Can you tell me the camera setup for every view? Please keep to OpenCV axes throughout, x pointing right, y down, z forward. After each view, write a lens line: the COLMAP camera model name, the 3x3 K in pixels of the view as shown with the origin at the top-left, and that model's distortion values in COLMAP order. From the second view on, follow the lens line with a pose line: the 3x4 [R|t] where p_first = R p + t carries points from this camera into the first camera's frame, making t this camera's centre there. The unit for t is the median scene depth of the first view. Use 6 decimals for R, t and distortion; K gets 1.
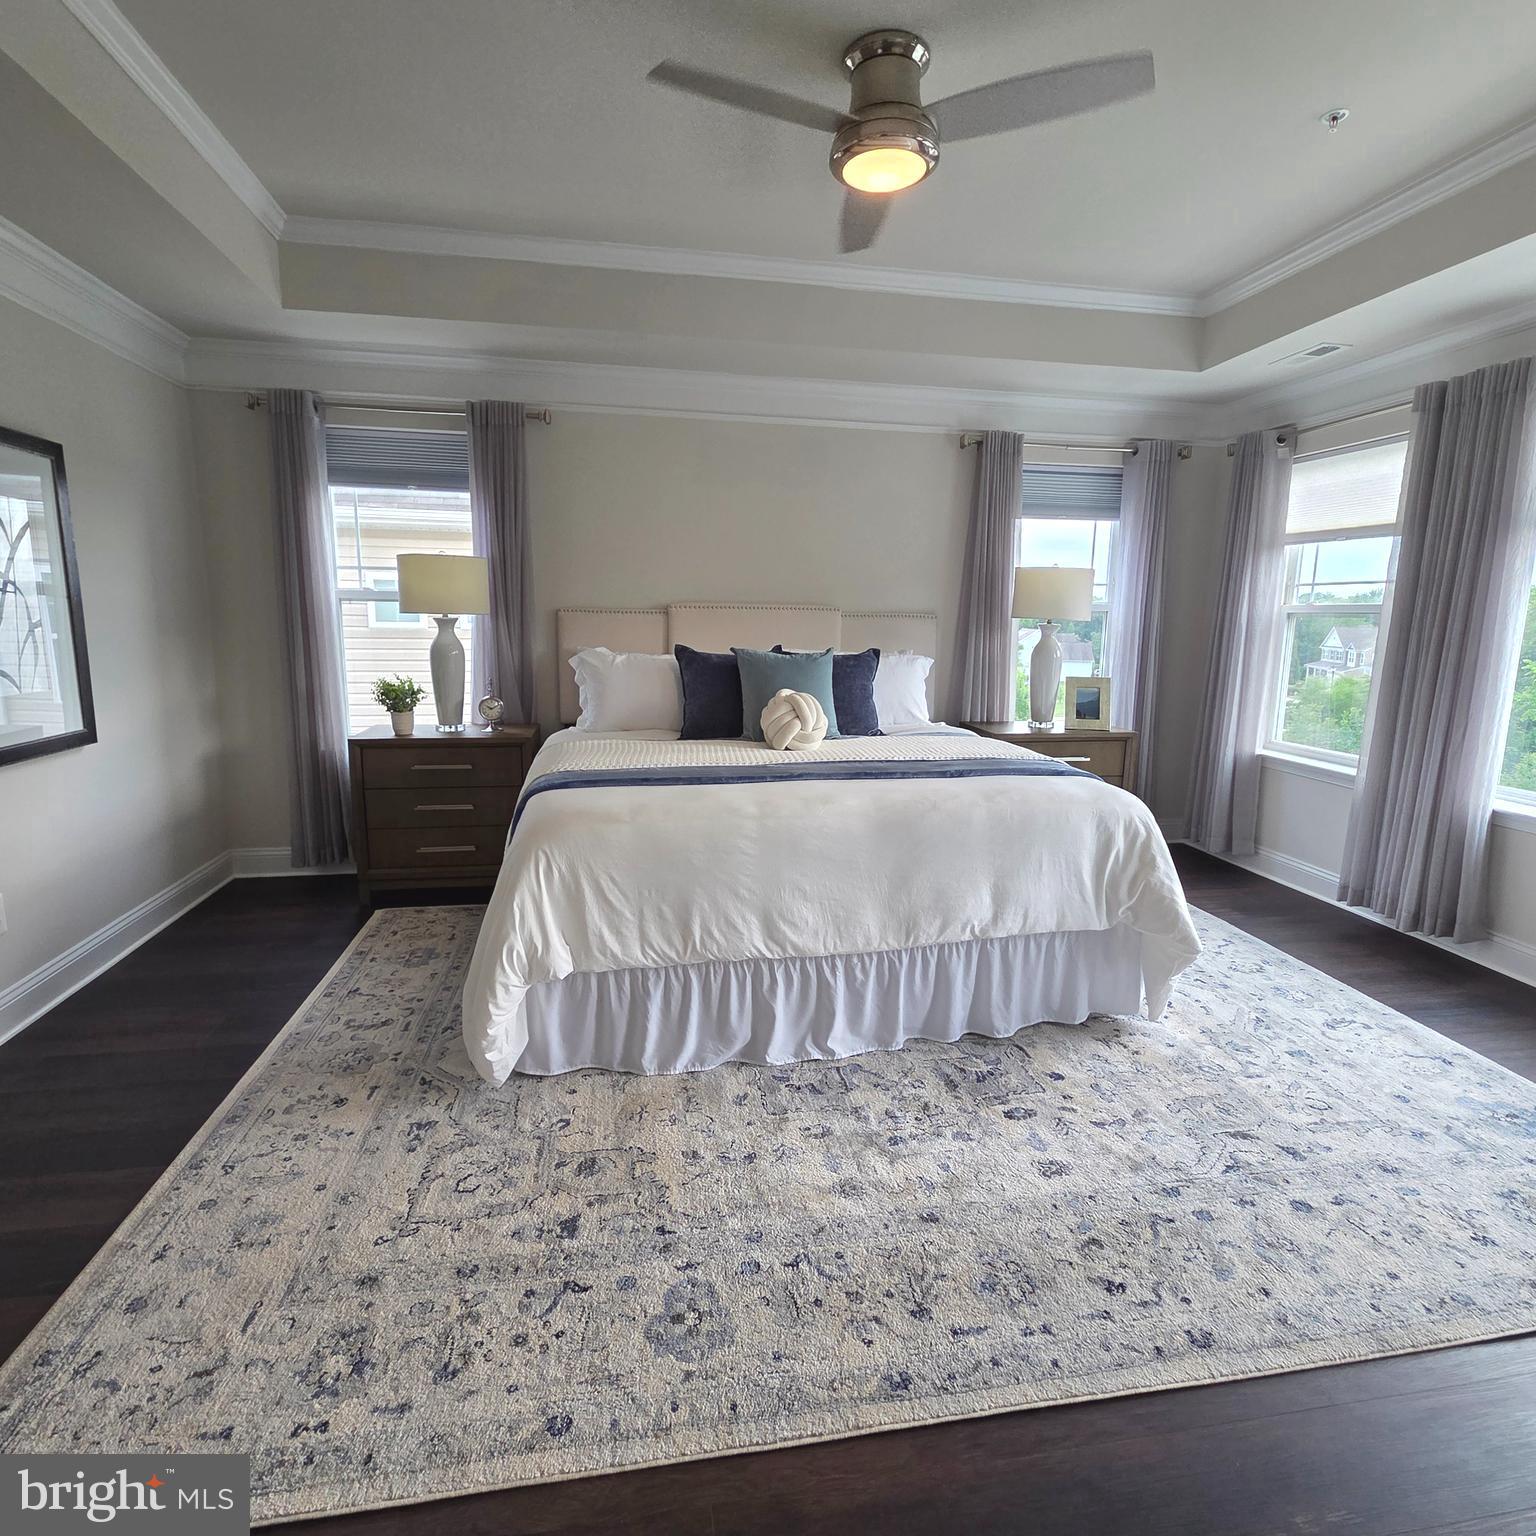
lens RADIAL K [[841.4, 0, 766.9], [0, 841.4, 758.9], [0, 0, 1]] dist [0.001135, -0.001211]
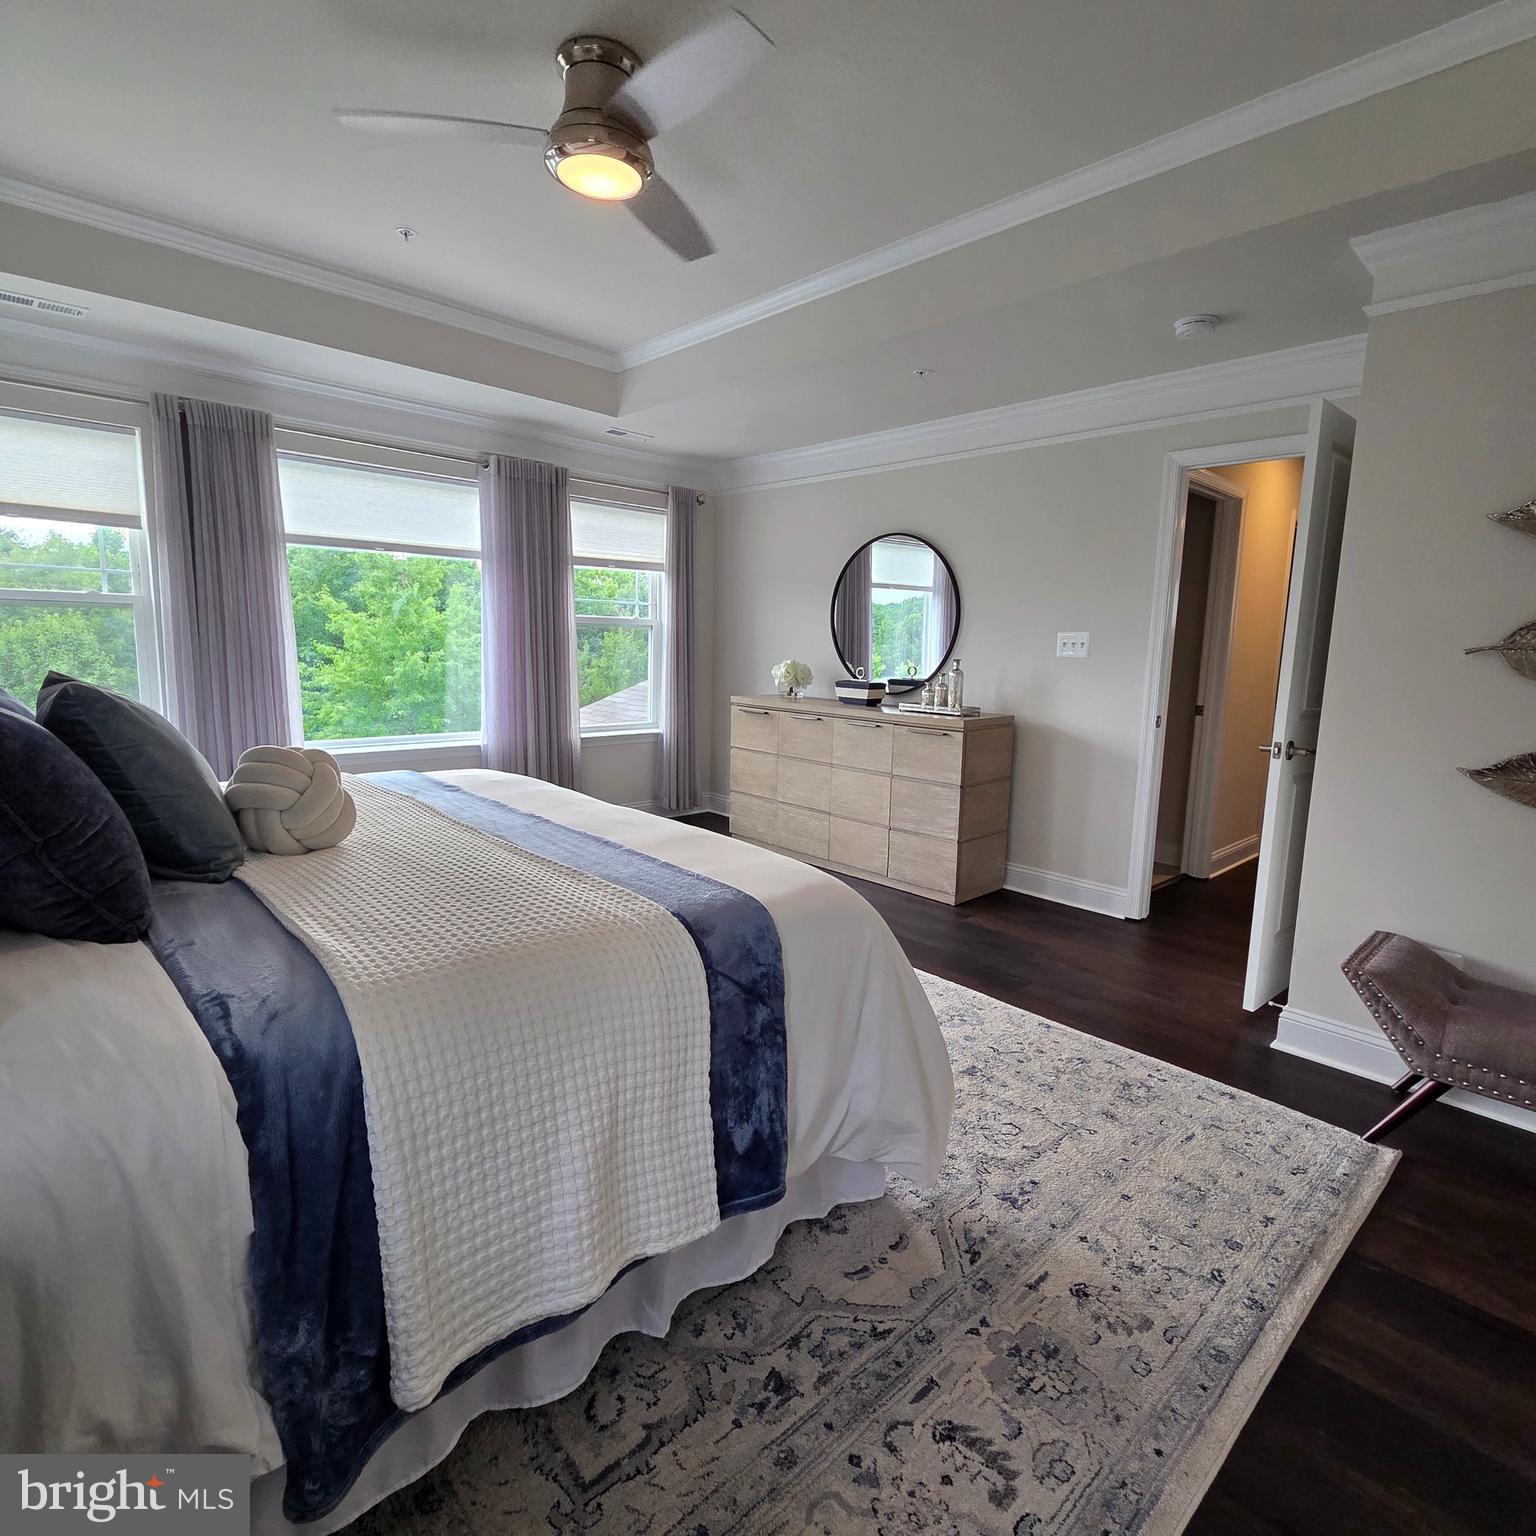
lens RADIAL K [[841.4, 0, 766.9], [0, 841.4, 758.9], [0, 0, 1]] dist [0.001135, -0.001211]
pose [[-0.548061, -0.150027, 0.822874, -0.956130], [0.109910, 0.962335, 0.248657, -0.279101], [-0.829186, 0.226722, -0.510929, 1.602361]]
